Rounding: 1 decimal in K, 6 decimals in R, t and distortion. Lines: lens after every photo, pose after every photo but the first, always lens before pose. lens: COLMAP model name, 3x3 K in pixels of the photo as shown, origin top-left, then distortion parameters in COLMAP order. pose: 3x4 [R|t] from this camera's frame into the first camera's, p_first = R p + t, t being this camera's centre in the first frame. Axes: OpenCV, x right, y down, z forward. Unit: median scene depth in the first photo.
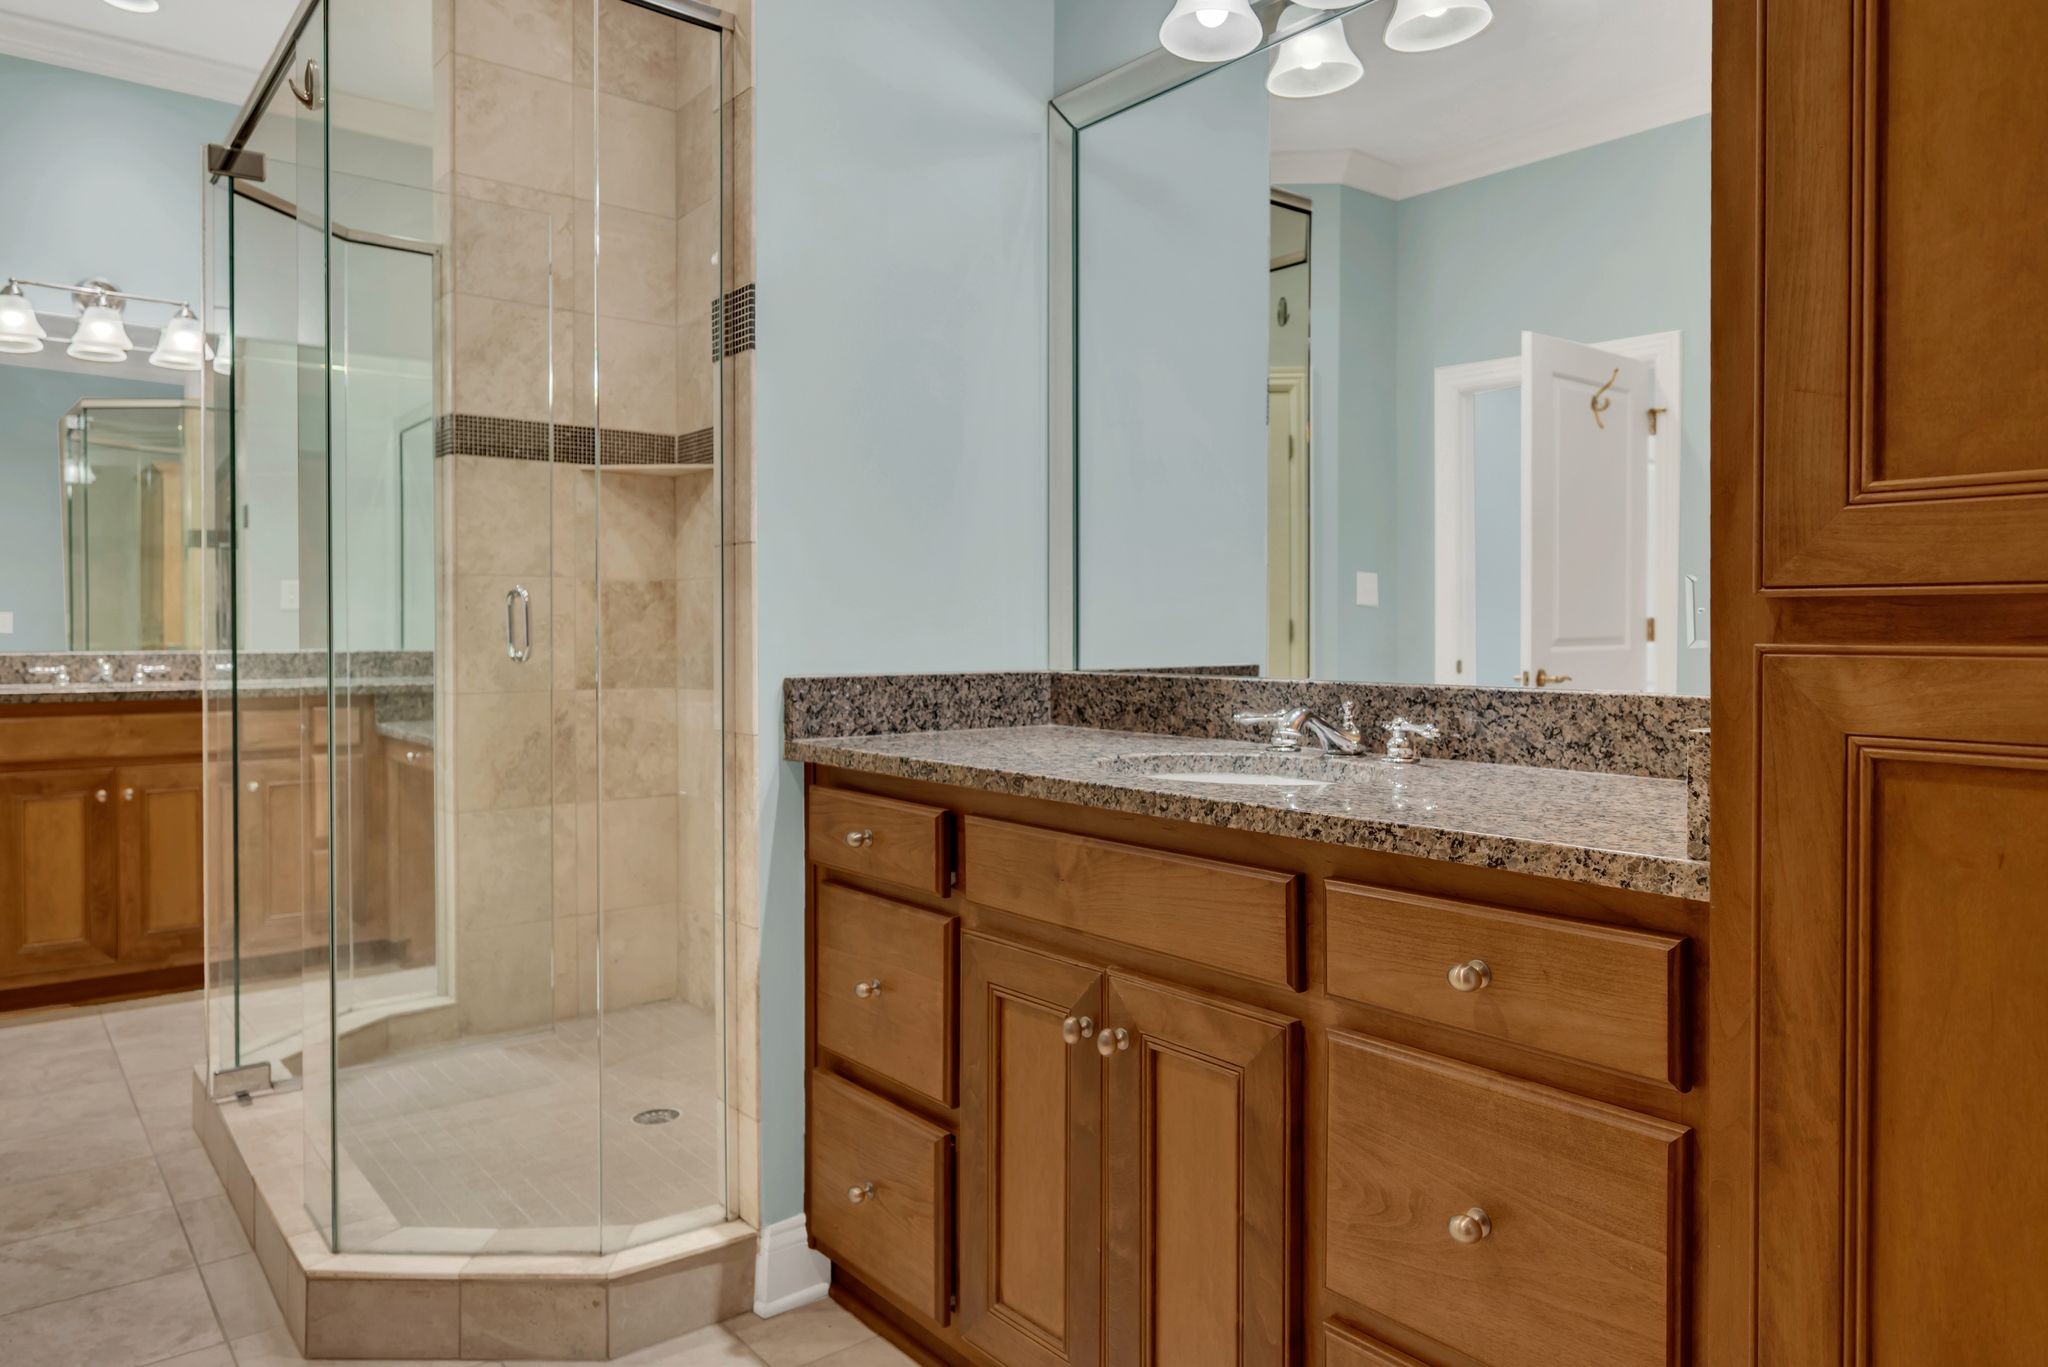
lens RADIAL K [[1306.0, 0, 1023.9], [0, 1306.0, 664.0], [0, 0, 1]] dist [0.004252, 0.003732]
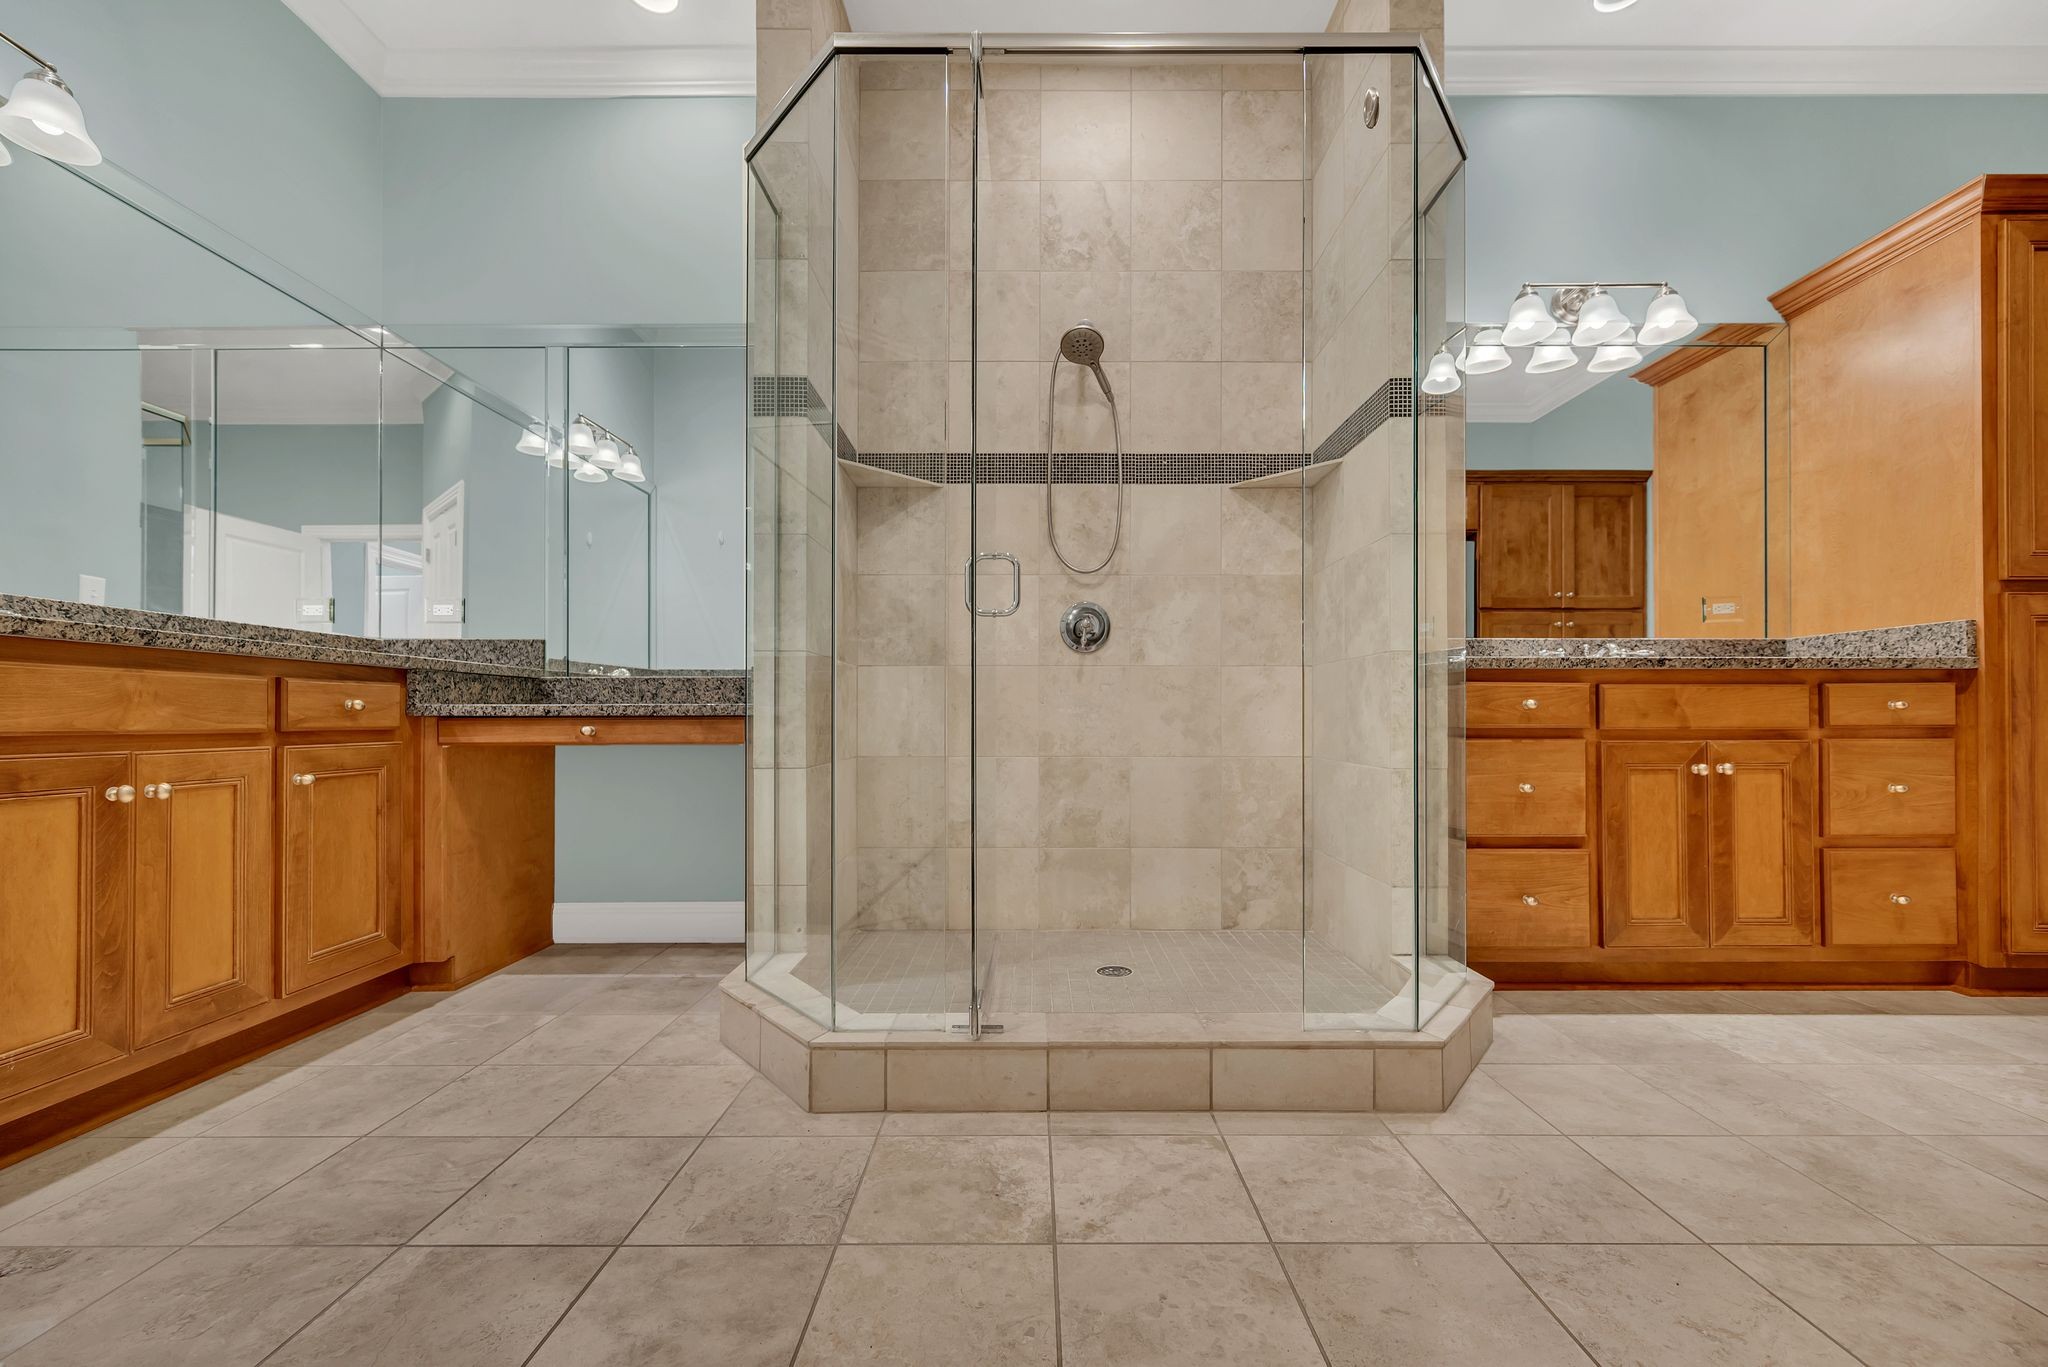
lens RADIAL K [[815.9, 0, 1031.2], [0, 815.9, 719.7], [0, 0, 1]] dist [-0.003922, 0.000669]
pose [[0.634251, -0.002746, 0.773123, -1.097233], [0.019157, 0.999742, -0.012165, 0.117565], [-0.772890, 0.022526, 0.634140, 0.621746]]
